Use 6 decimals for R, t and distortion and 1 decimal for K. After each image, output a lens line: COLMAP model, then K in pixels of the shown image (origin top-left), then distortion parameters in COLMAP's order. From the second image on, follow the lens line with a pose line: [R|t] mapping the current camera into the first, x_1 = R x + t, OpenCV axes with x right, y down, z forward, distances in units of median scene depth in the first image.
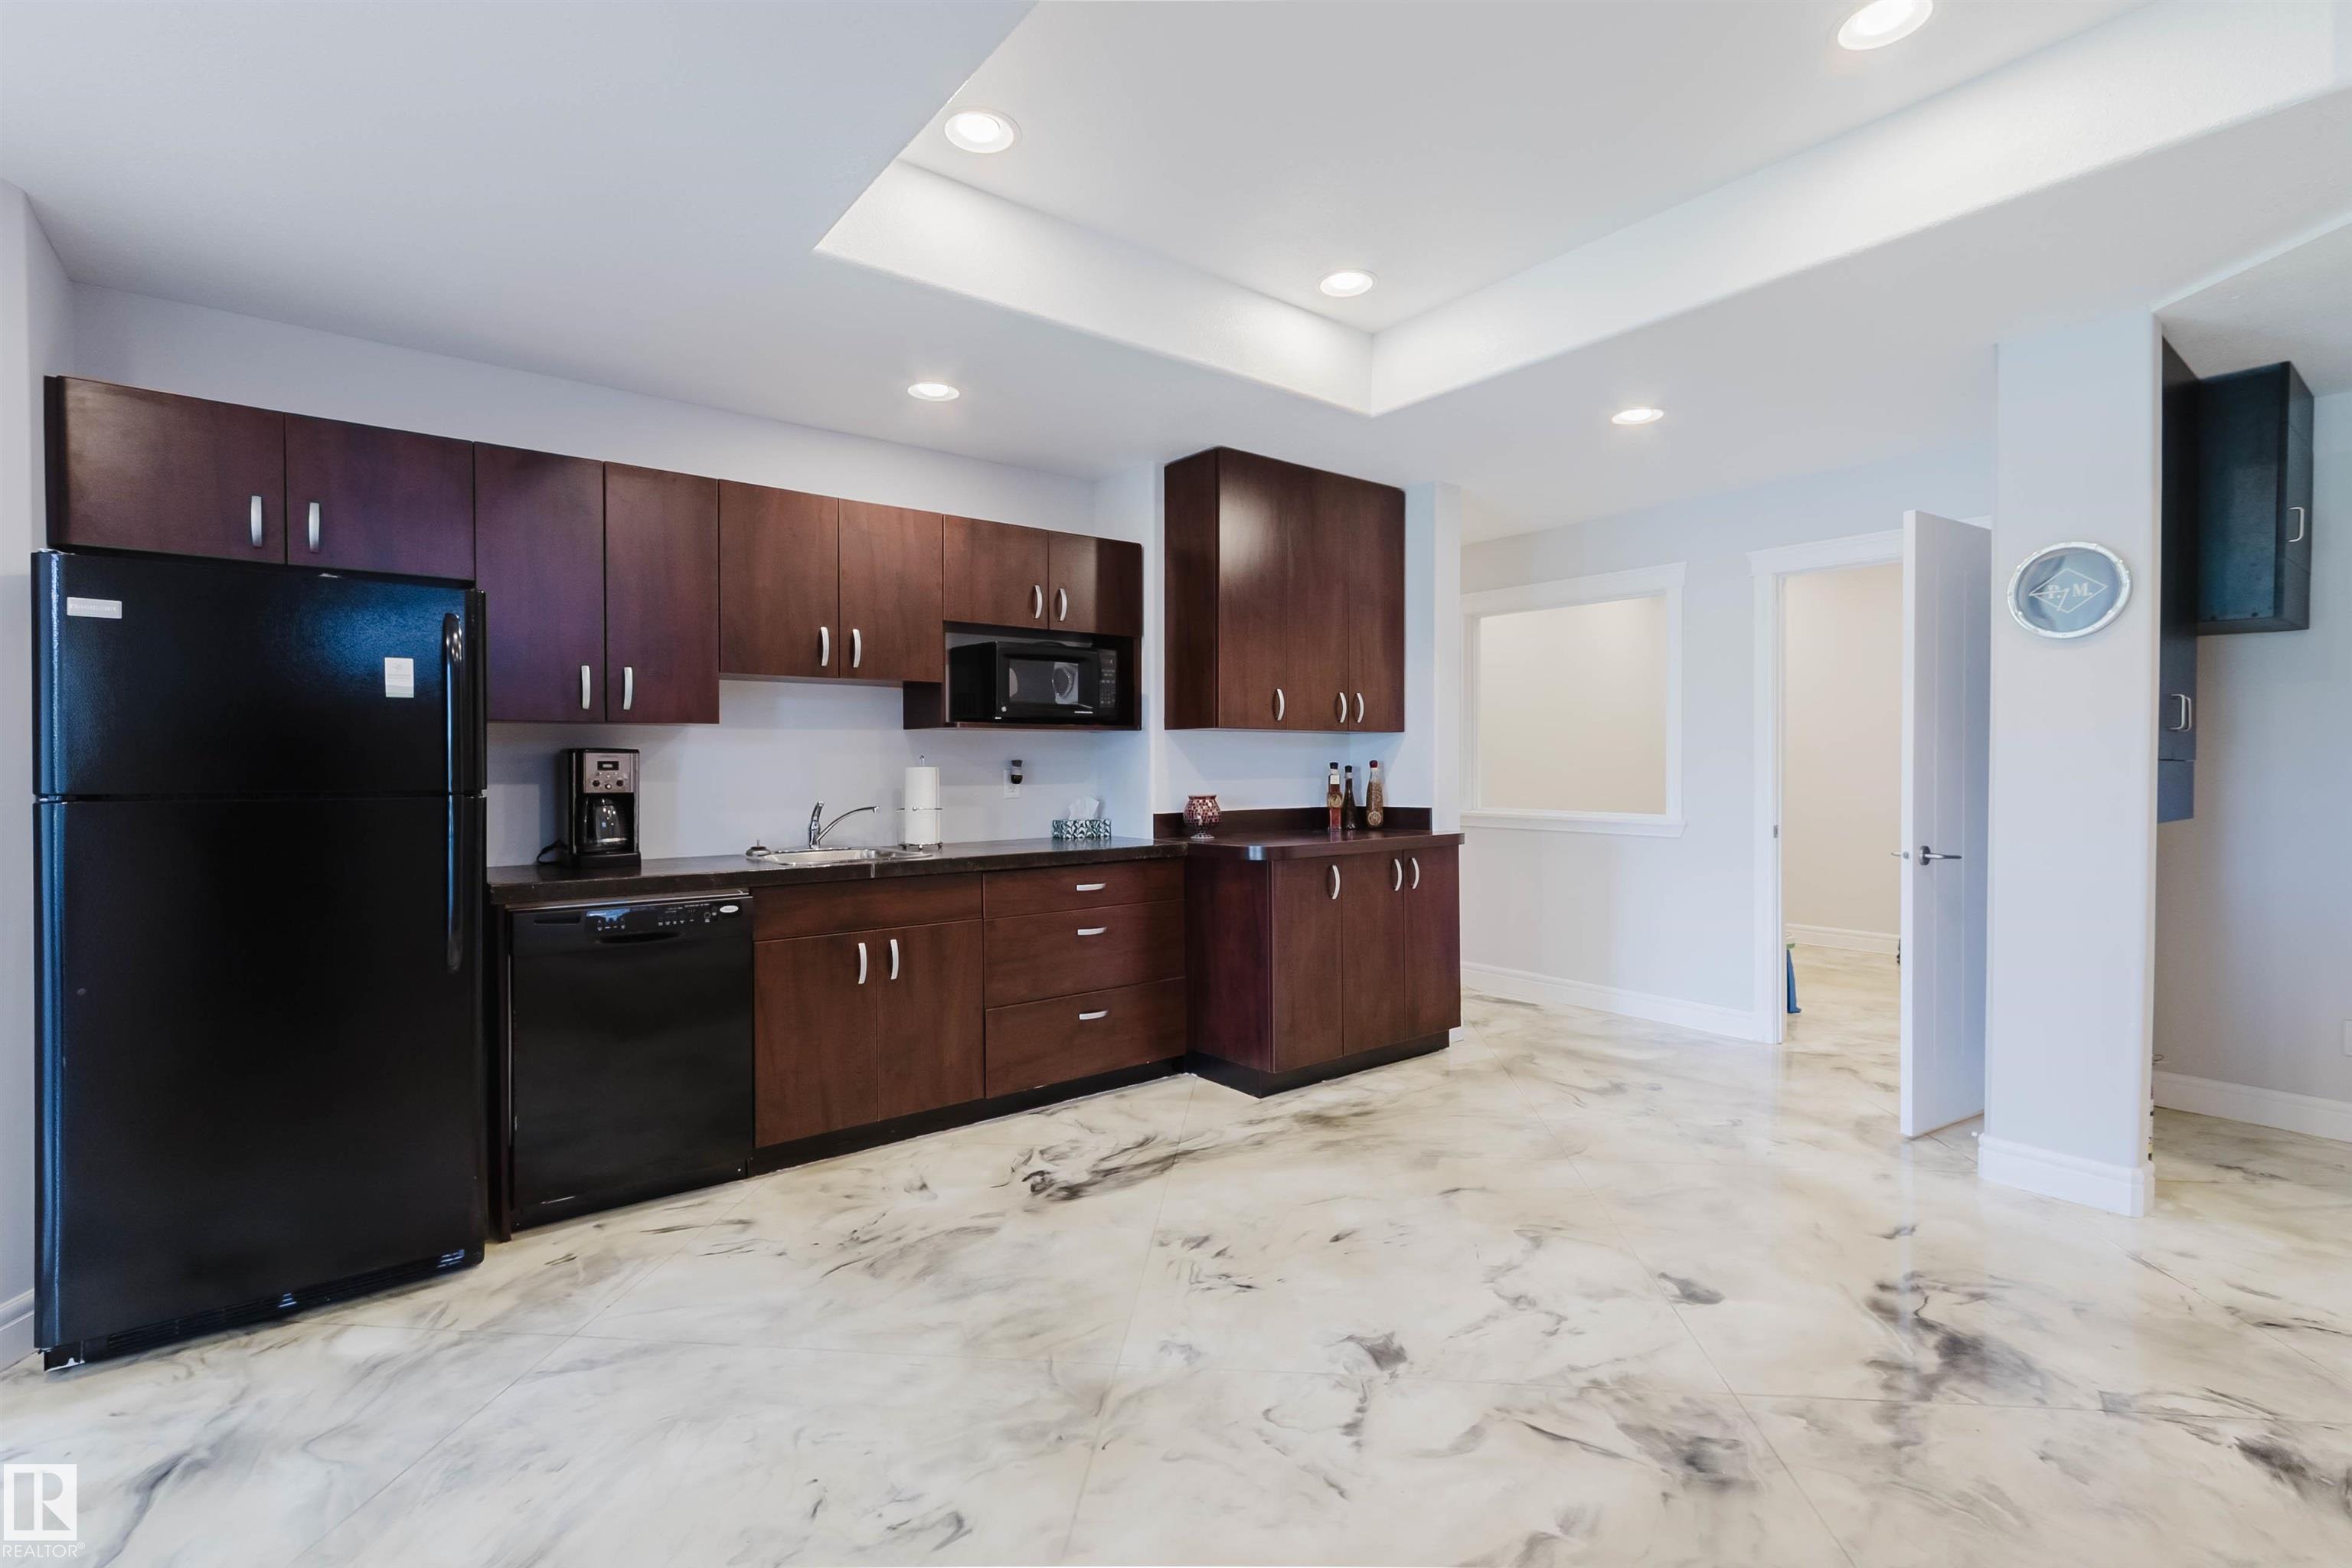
lens RADIAL K [[1064.9, 0, 1171.1], [0, 1064.9, 777.4], [0, 0, 1]] dist [0.001326, -0.000527]
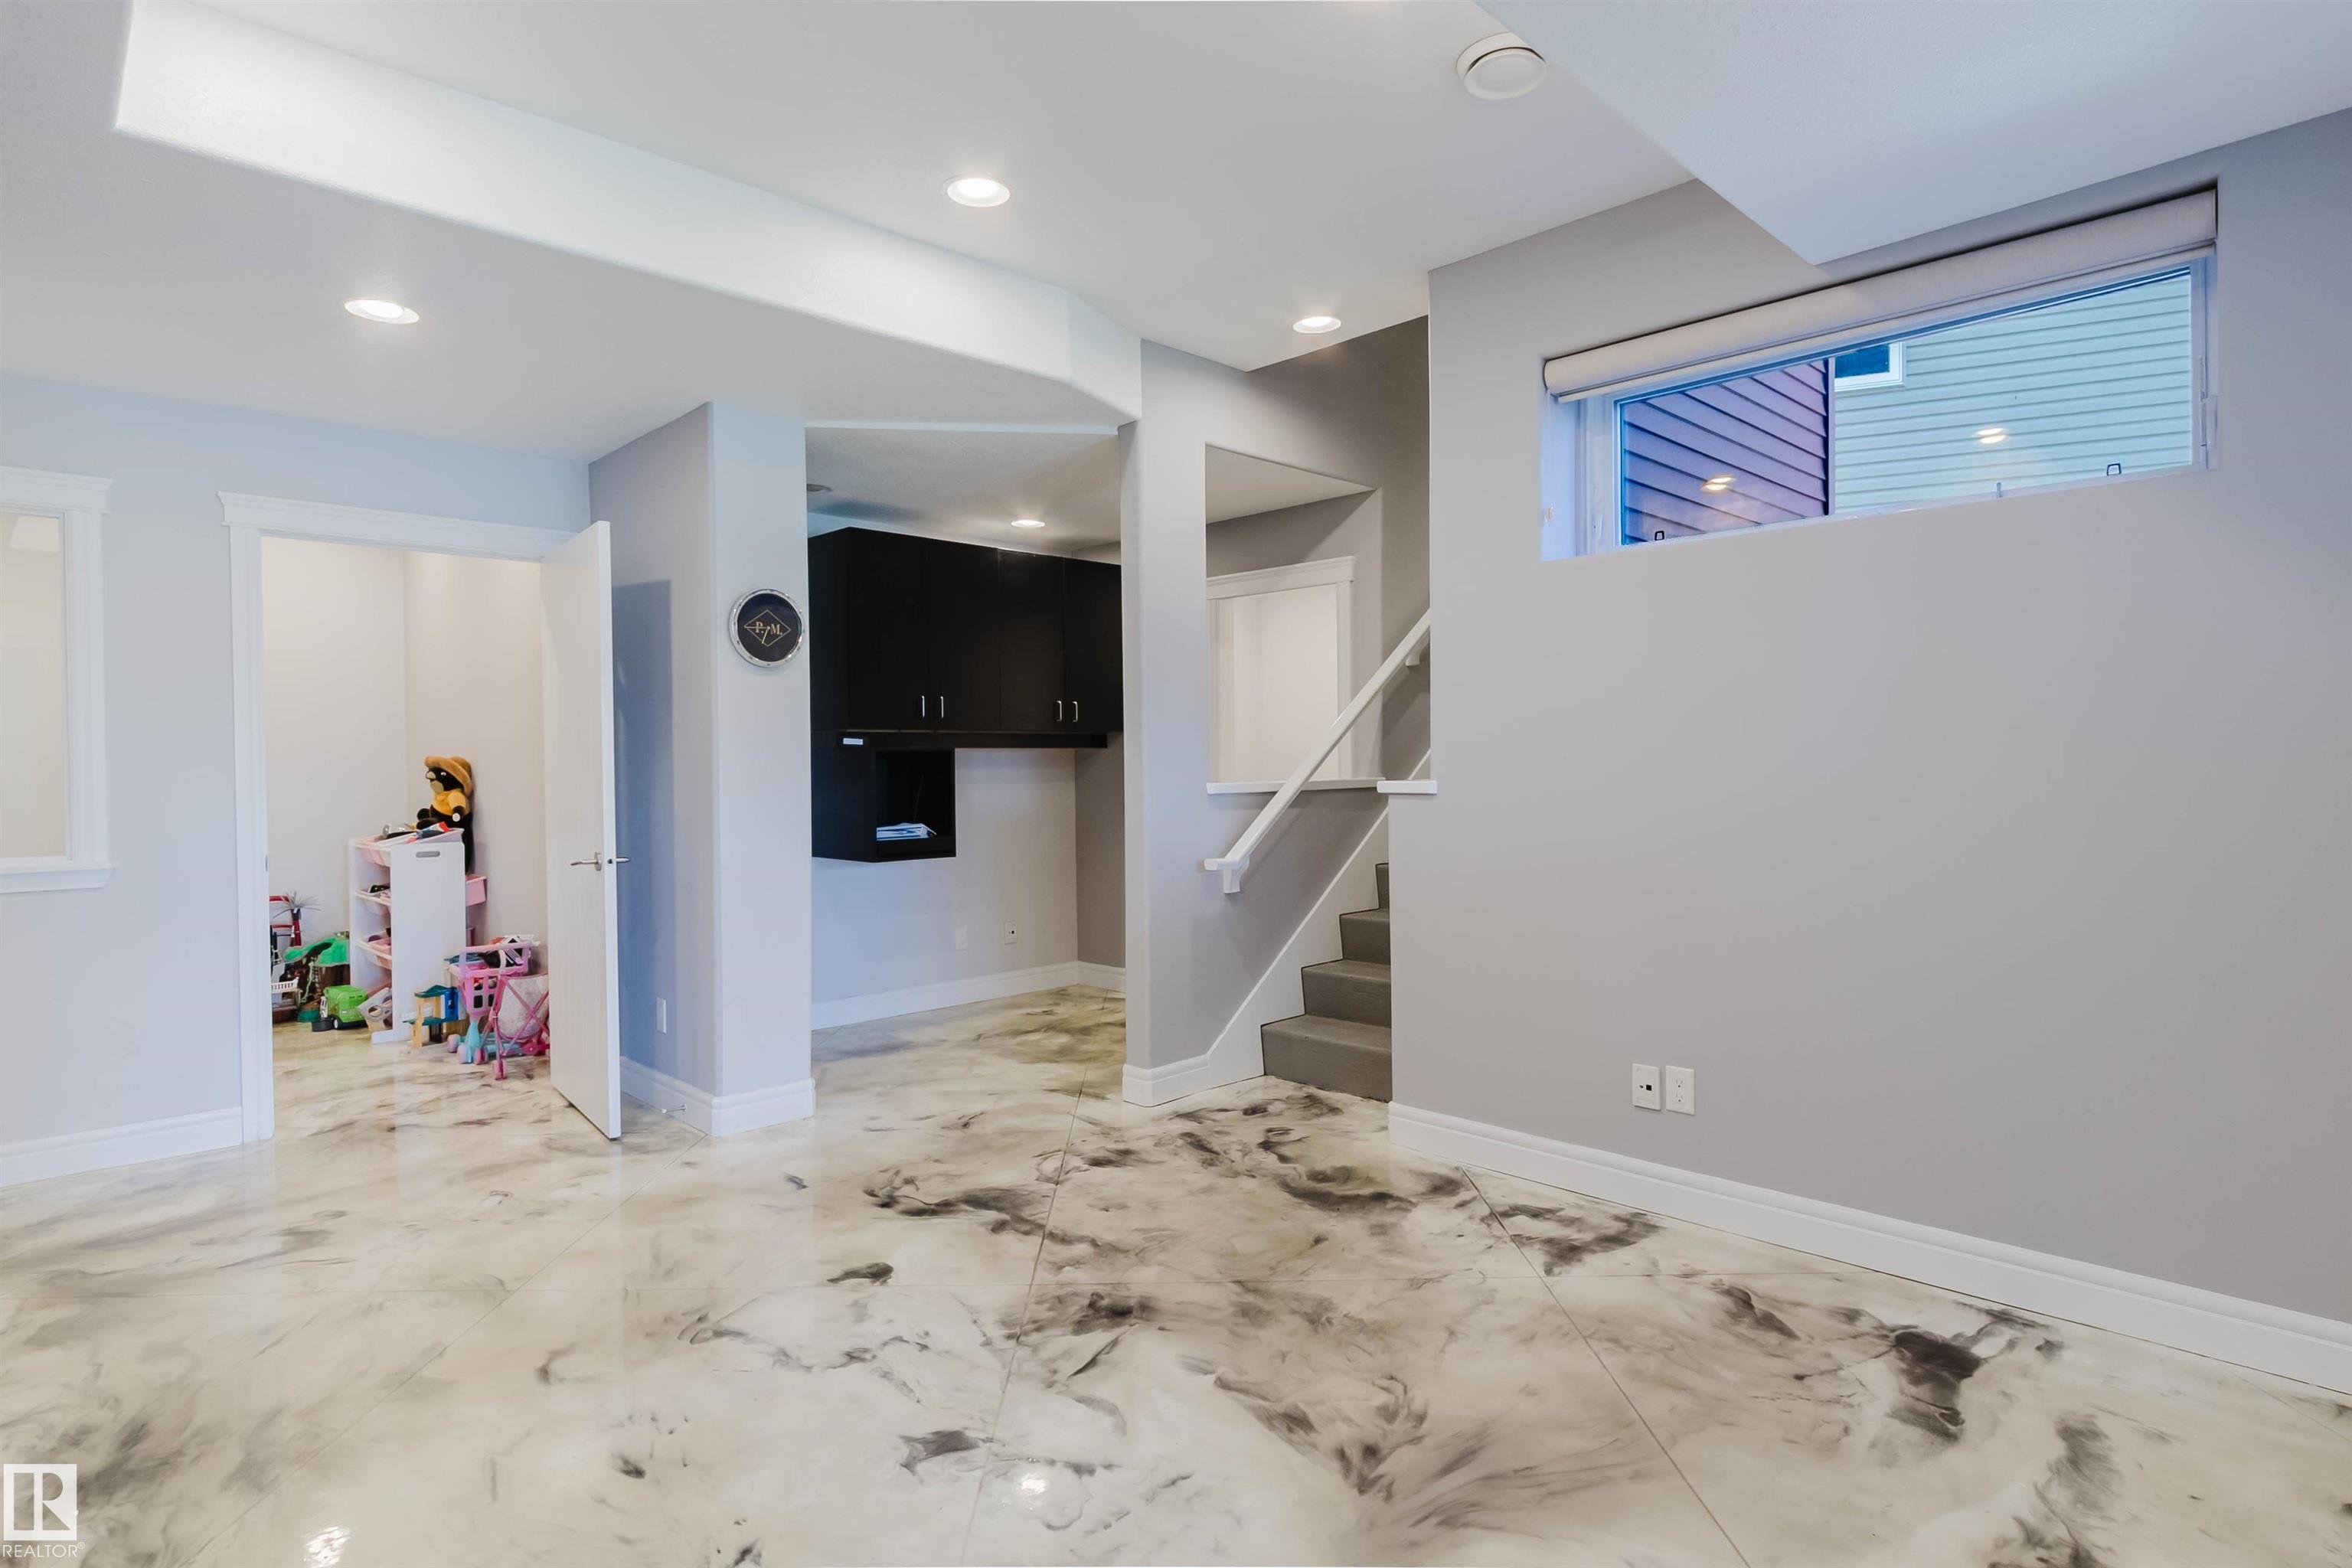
lens RADIAL K [[1217.3, 0, 1184.8], [0, 1217.3, 777.2], [0, 0, 1]] dist [0.002900, 0.000148]
pose [[-0.111177, -0.010334, 0.993747, -0.906550], [0.025360, 0.999591, 0.013232, -0.014362], [-0.993477, 0.026673, -0.110870, 1.014440]]
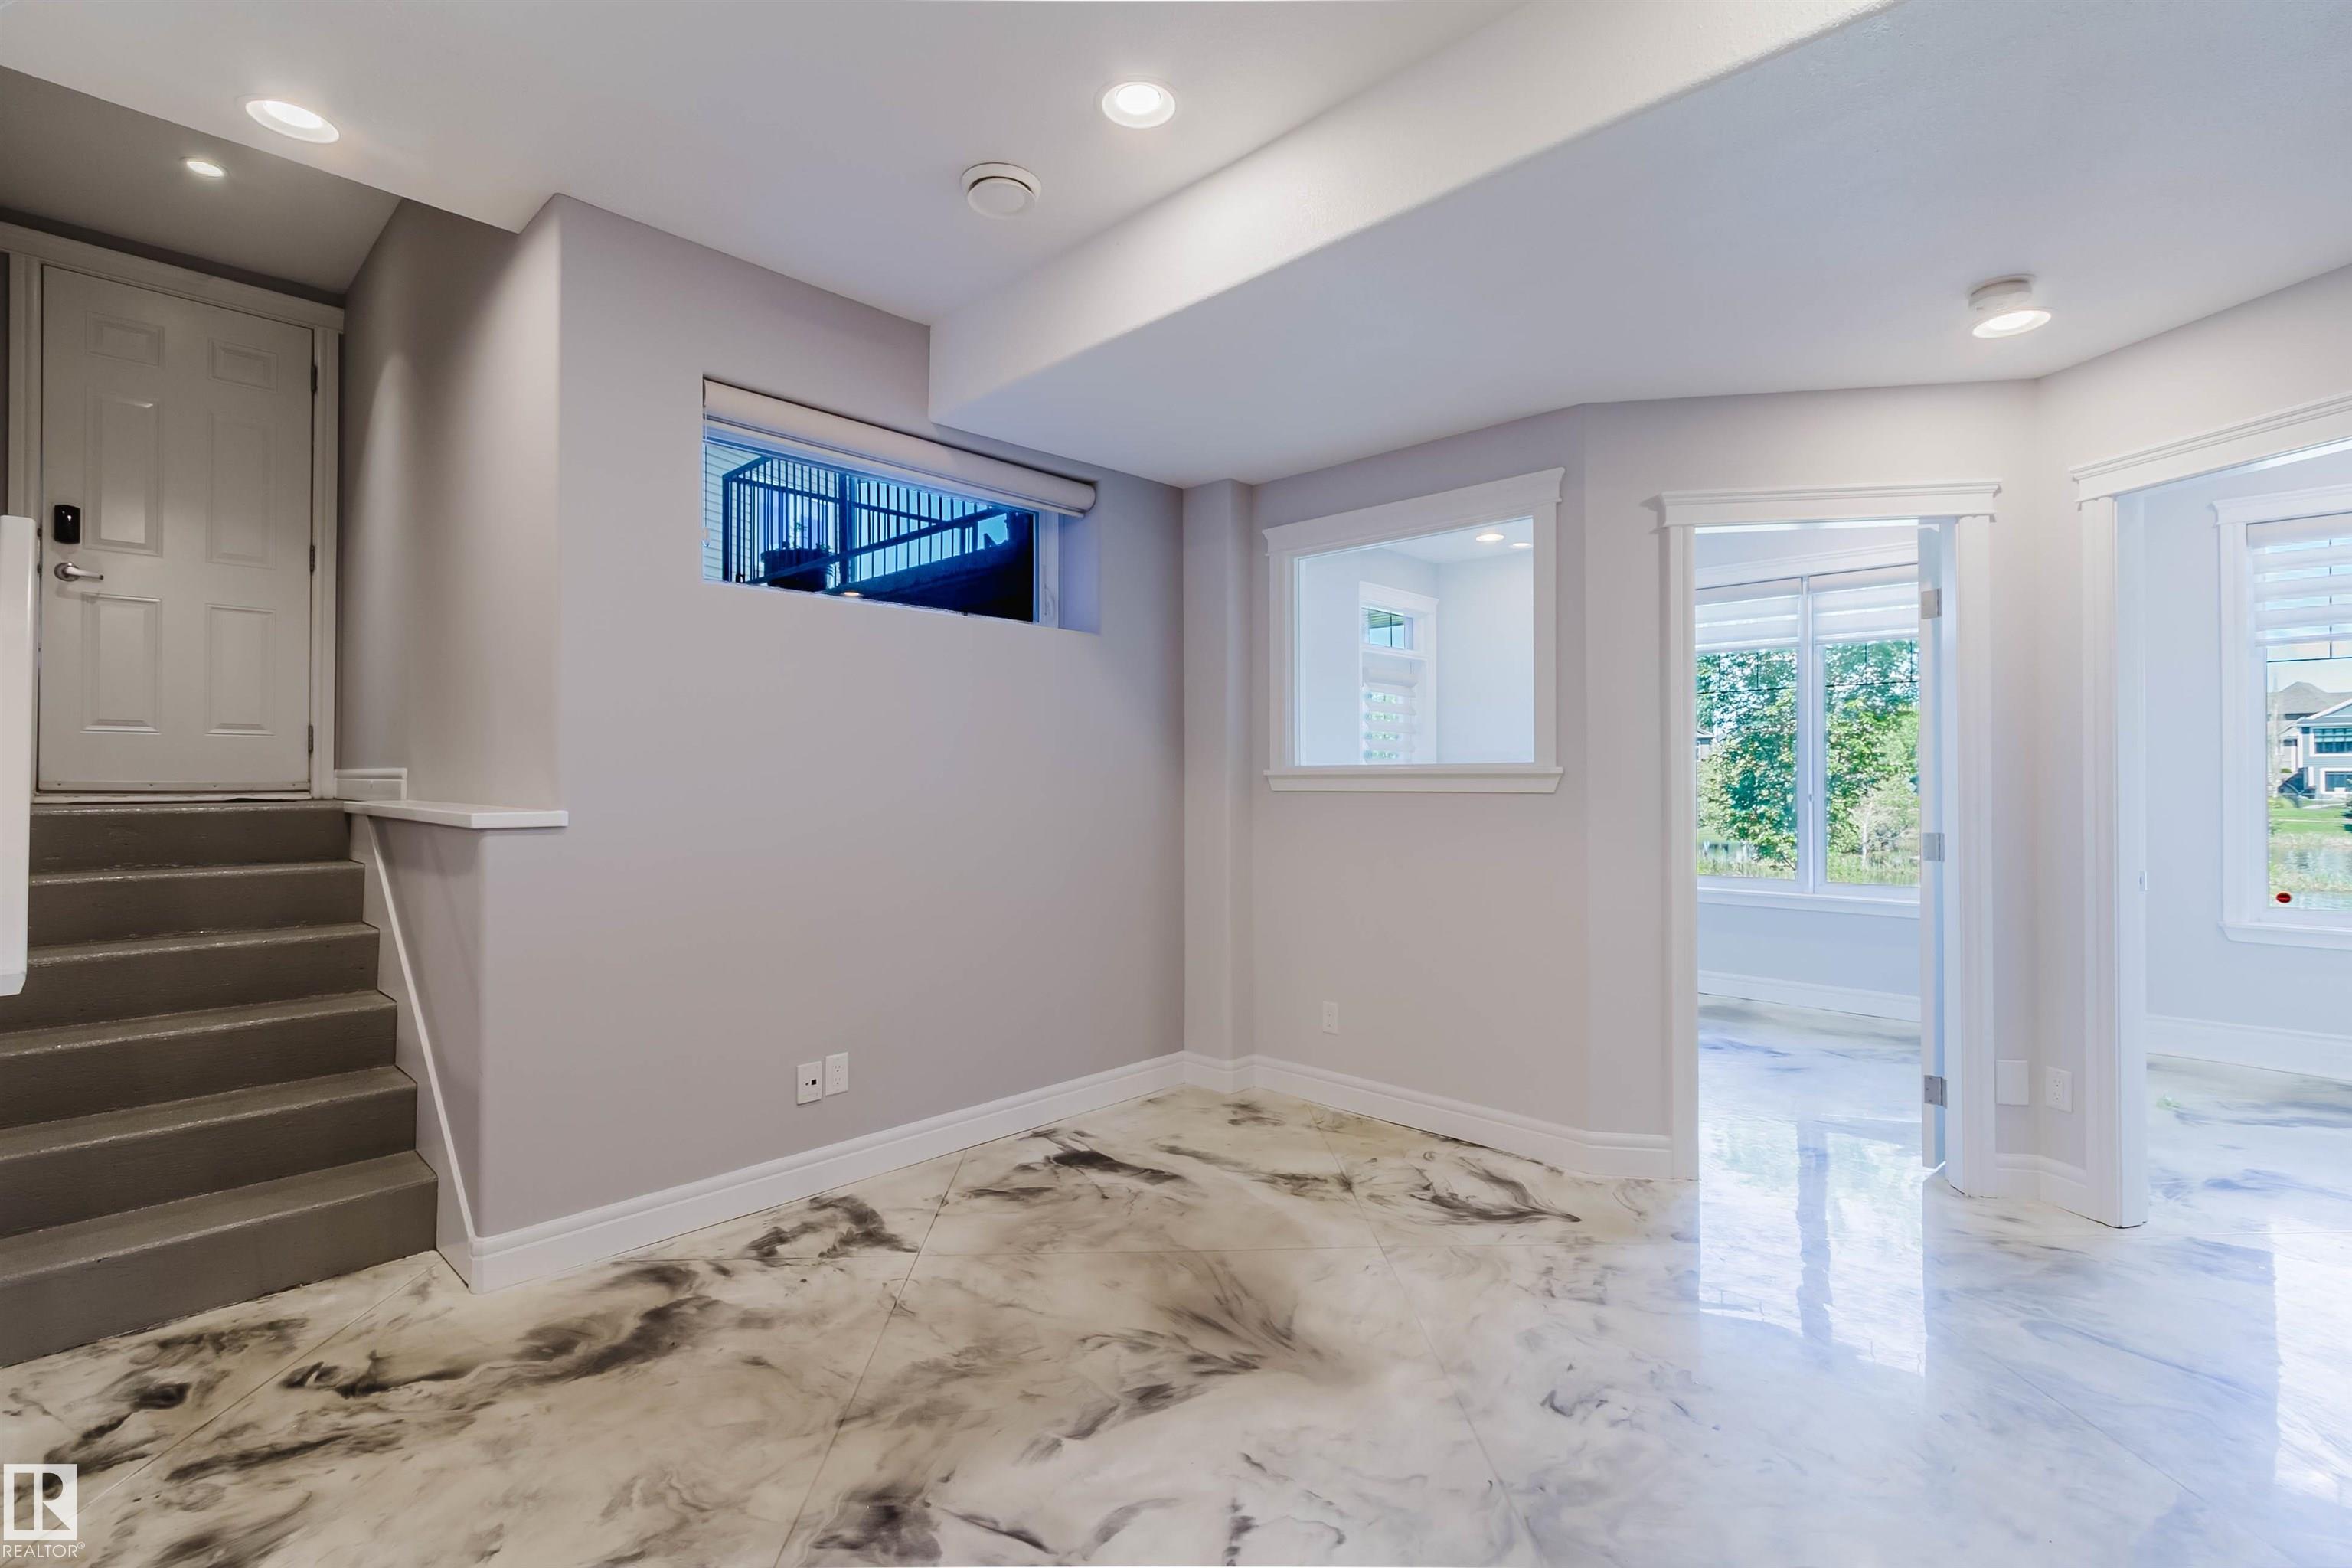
lens RADIAL K [[1064.9, 0, 1171.1], [0, 1064.9, 777.4], [0, 0, 1]] dist [0.001326, -0.000527]
pose [[-0.990276, 0.003789, -0.139068, 0.351162], [0.002646, 0.999961, 0.008408, -0.025579], [0.139095, 0.007958, -0.990247, 1.873436]]
